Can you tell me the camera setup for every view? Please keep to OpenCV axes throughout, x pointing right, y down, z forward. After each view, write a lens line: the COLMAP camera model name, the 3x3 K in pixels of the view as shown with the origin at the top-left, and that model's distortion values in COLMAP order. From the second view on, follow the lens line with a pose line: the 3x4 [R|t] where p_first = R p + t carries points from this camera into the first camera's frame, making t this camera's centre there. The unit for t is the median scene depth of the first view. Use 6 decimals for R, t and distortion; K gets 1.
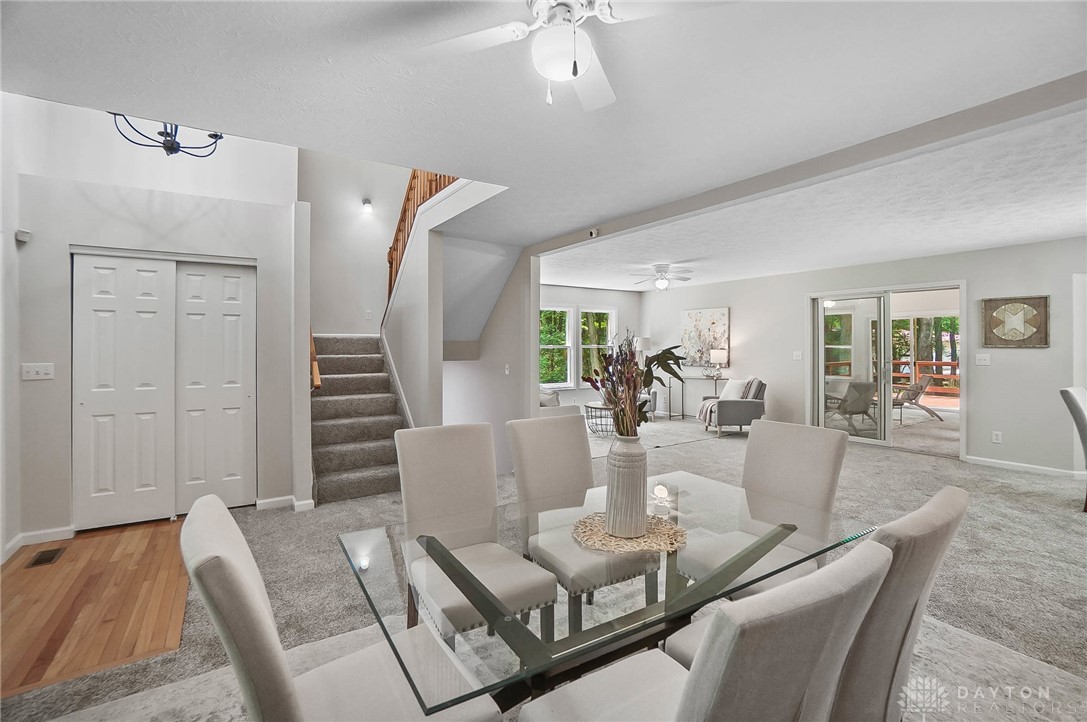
lens RADIAL K [[493.9, 0, 538.2], [0, 493.9, 344.2], [0, 0, 1]] dist [-0.065489, 0.024867]
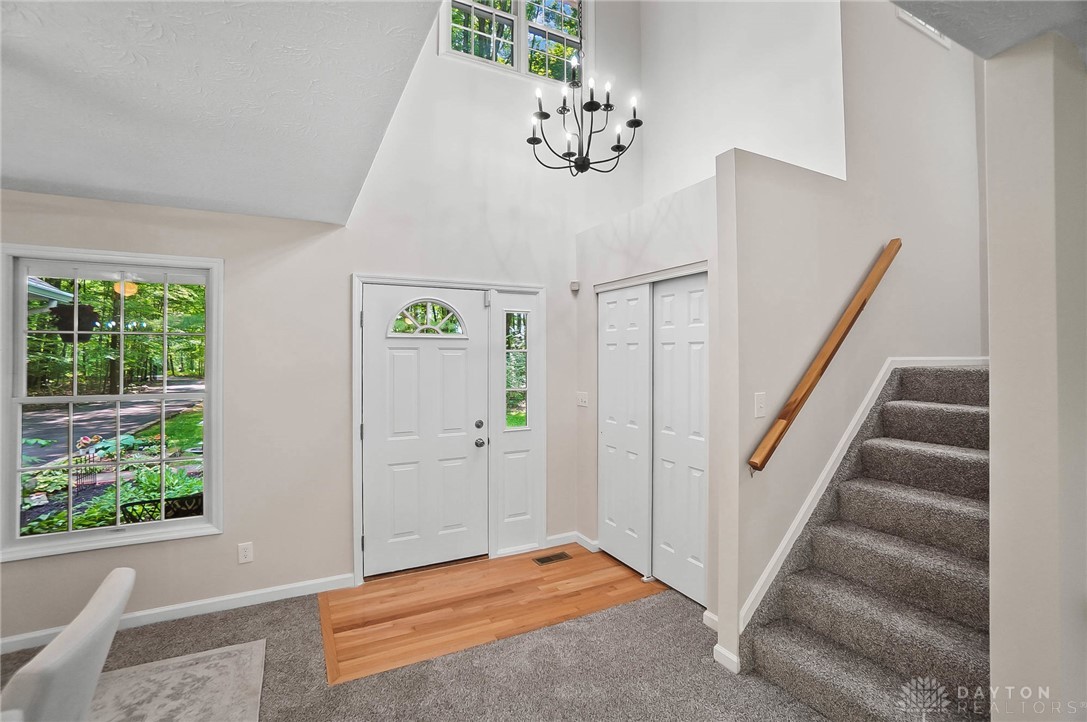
lens RADIAL K [[486.3, 0, 518.9], [0, 486.3, 352.6], [0, 0, 1]] dist [-0.063407, 0.021532]
pose [[-0.099554, -0.006000, -0.995014, 0.119382], [0.005912, 0.999961, -0.006621, -0.040524], [0.995015, -0.006542, -0.099515, 0.775134]]
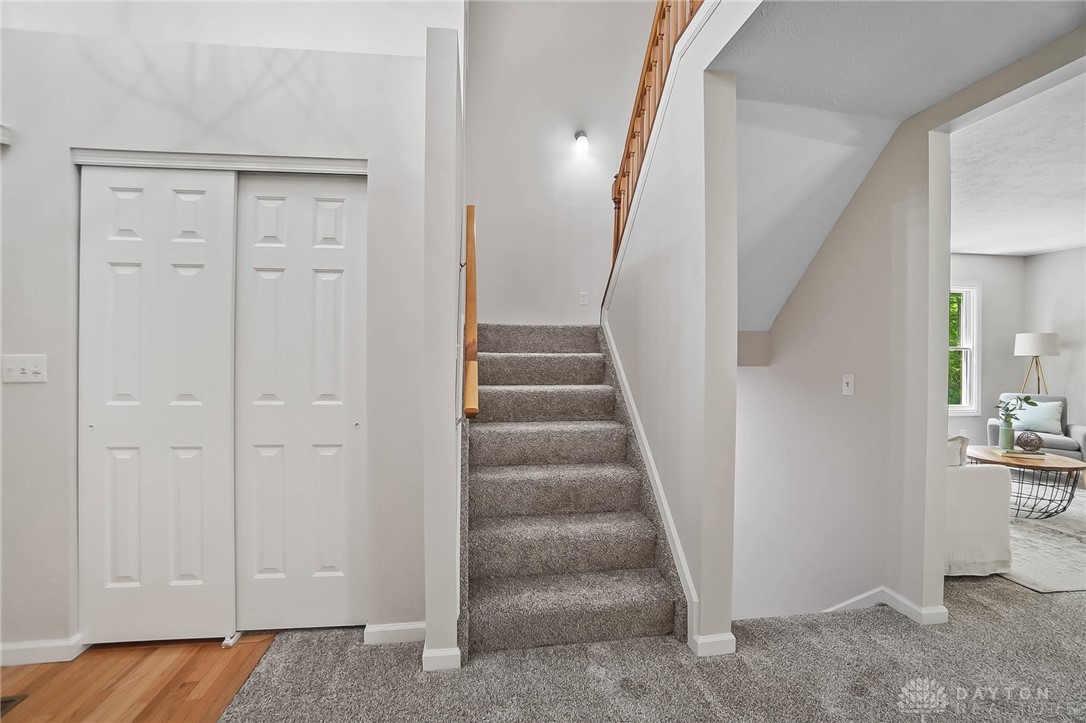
lens RADIAL K [[495.2, 0, 549.8], [0, 495.2, 357.7], [0, 0, 1]] dist [-0.064997, 0.025572]
pose [[0.916380, 0.010495, -0.400172, -0.187898], [-0.006538, 0.999915, 0.011252, 0.026804], [0.400256, -0.007694, 0.916371, 0.582019]]
